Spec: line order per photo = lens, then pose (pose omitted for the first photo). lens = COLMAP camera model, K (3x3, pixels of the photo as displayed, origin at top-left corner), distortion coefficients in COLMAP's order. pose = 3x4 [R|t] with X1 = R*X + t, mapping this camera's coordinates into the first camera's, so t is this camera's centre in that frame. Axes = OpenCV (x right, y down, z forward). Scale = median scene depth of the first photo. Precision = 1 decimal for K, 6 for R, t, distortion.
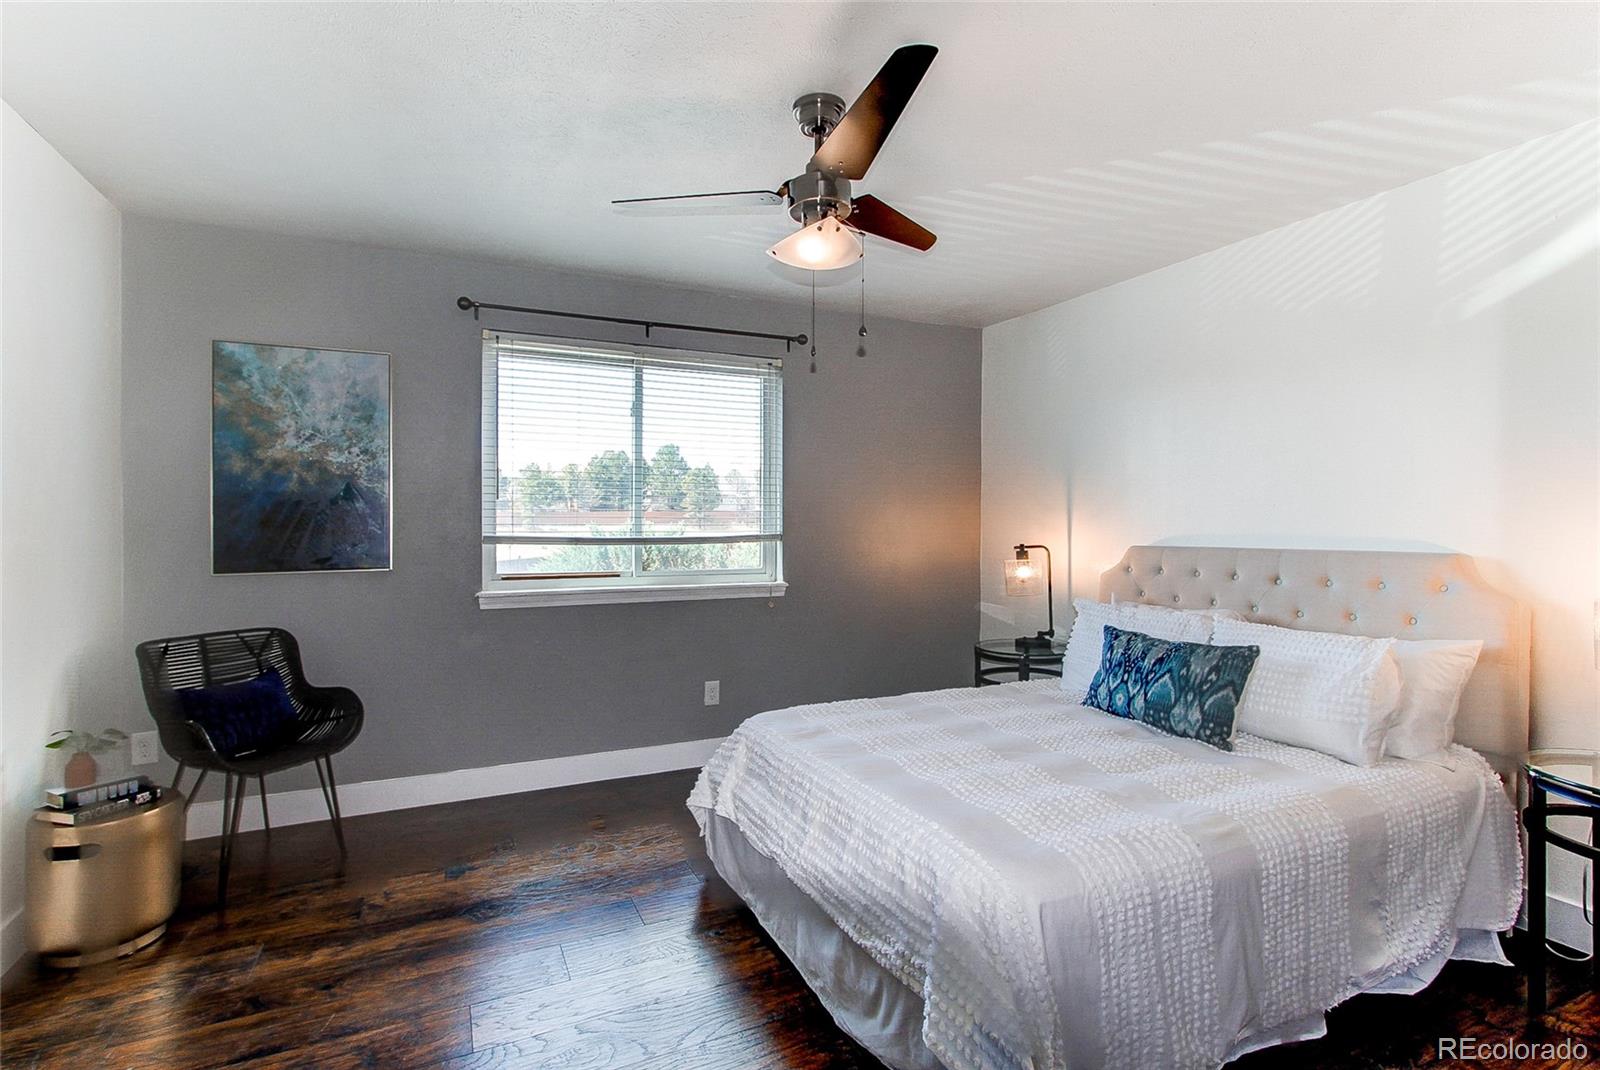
lens RADIAL K [[750.5, 0, 802.6], [0, 750.5, 524.0], [0, 0, 1]] dist [-0.001700, 0.000178]
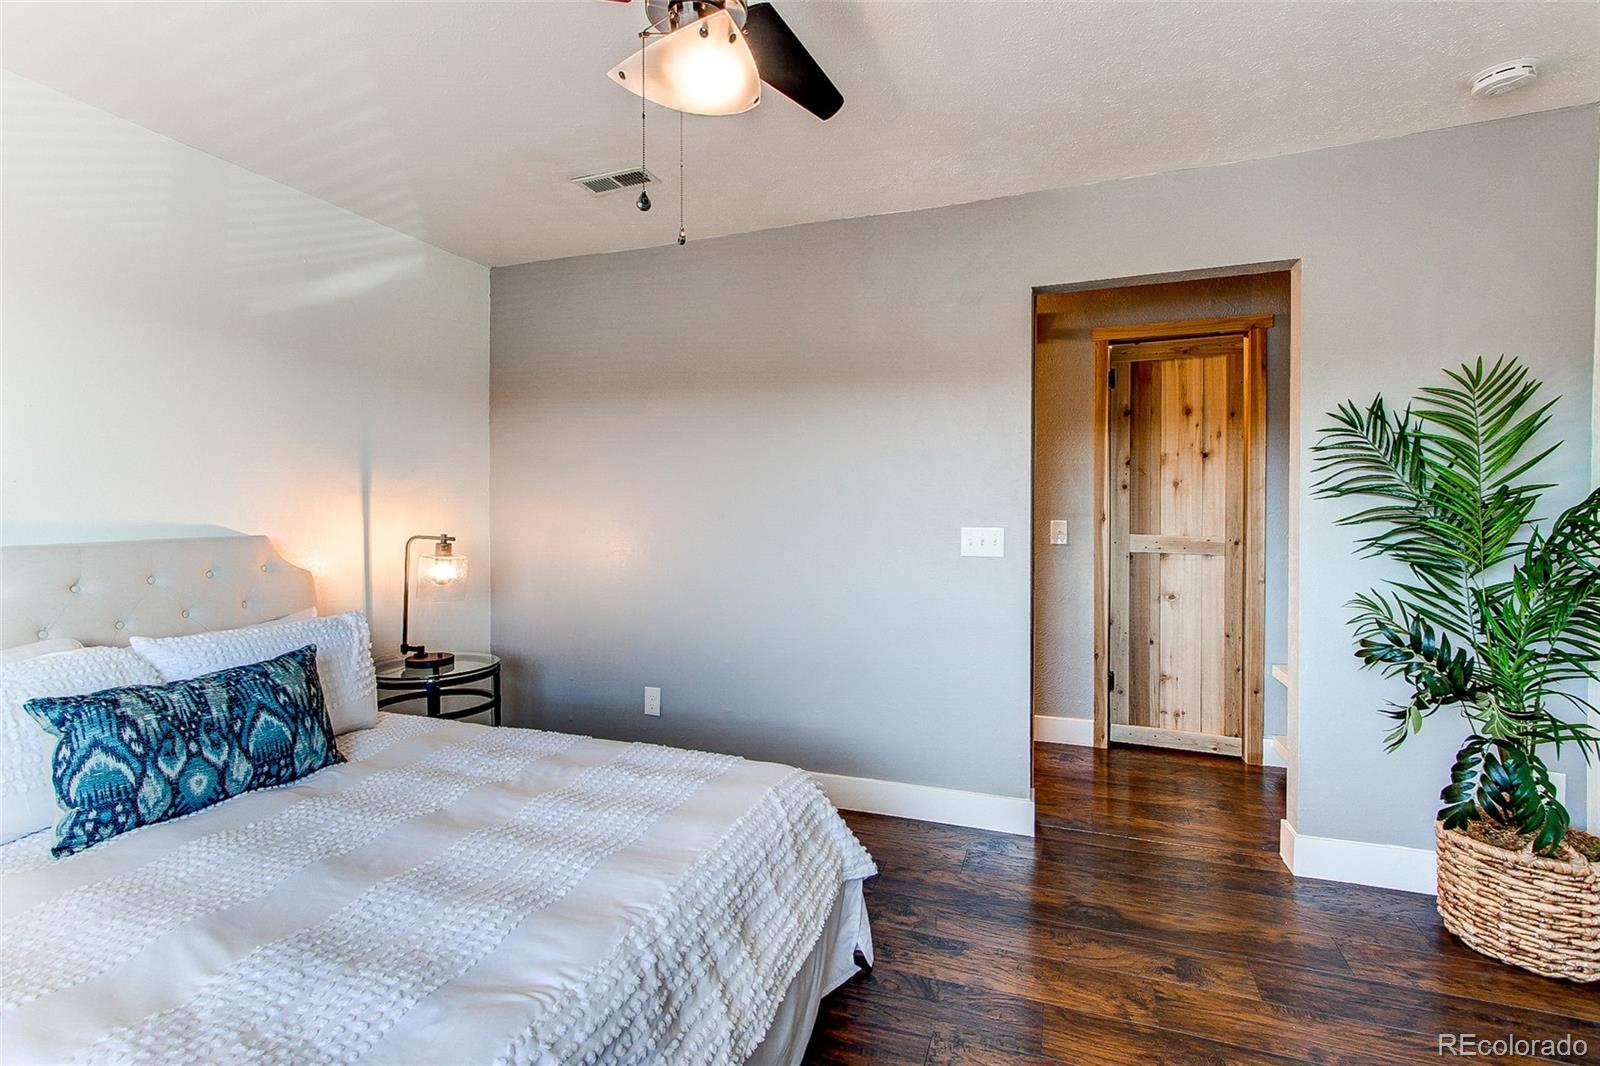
lens RADIAL K [[750.5, 0, 799.5], [0, 750.5, 527.4], [0, 0, 1]] dist [-0.001700, 0.000178]
pose [[-0.701040, 0.000425, 0.713121, -0.398080], [0.018184, 0.999685, 0.017280, 0.014875], [-0.712890, 0.025082, -0.700828, 1.096354]]
